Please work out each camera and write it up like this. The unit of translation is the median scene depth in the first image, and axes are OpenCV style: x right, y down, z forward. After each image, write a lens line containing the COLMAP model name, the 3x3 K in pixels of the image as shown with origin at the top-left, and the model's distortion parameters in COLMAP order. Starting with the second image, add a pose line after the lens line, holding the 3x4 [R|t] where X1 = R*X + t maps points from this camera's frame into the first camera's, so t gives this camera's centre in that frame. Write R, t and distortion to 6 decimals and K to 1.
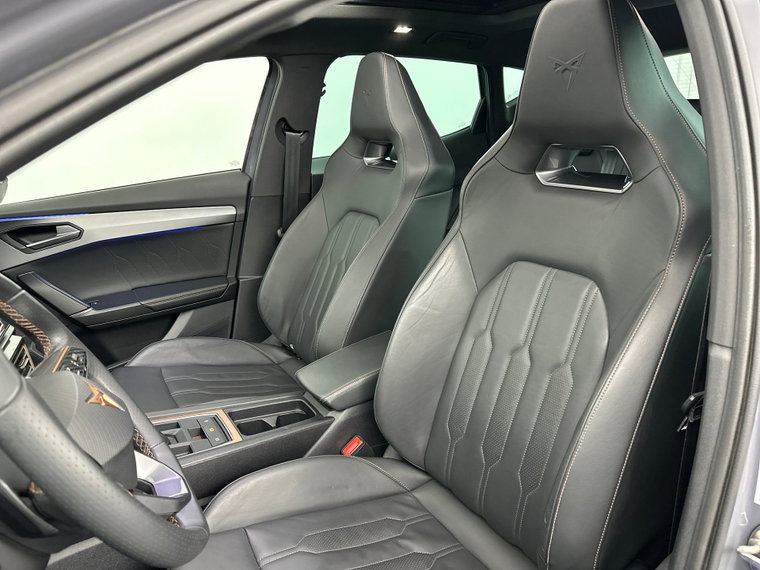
lens RADIAL K [[532.6, 0, 377.8], [0, 532.6, 283.1], [0, 0, 1]] dist [0.110821, -0.178912]
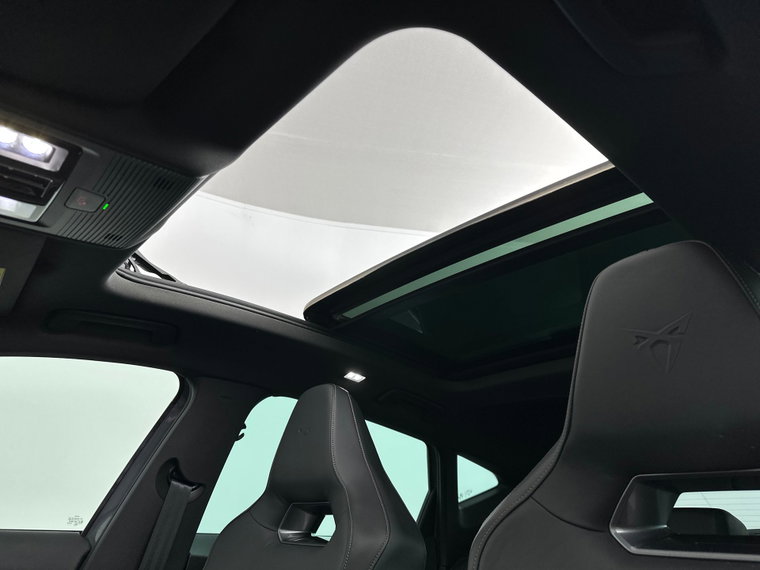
lens RADIAL K [[532.6, 0, 377.8], [0, 532.6, 283.1], [0, 0, 1]] dist [0.110821, -0.178912]
pose [[0.977315, 0.185160, 0.102814, -0.030849], [-0.059298, 0.705265, -0.706459, 0.017080], [-0.203319, 0.684337, 0.700246, 0.289320]]
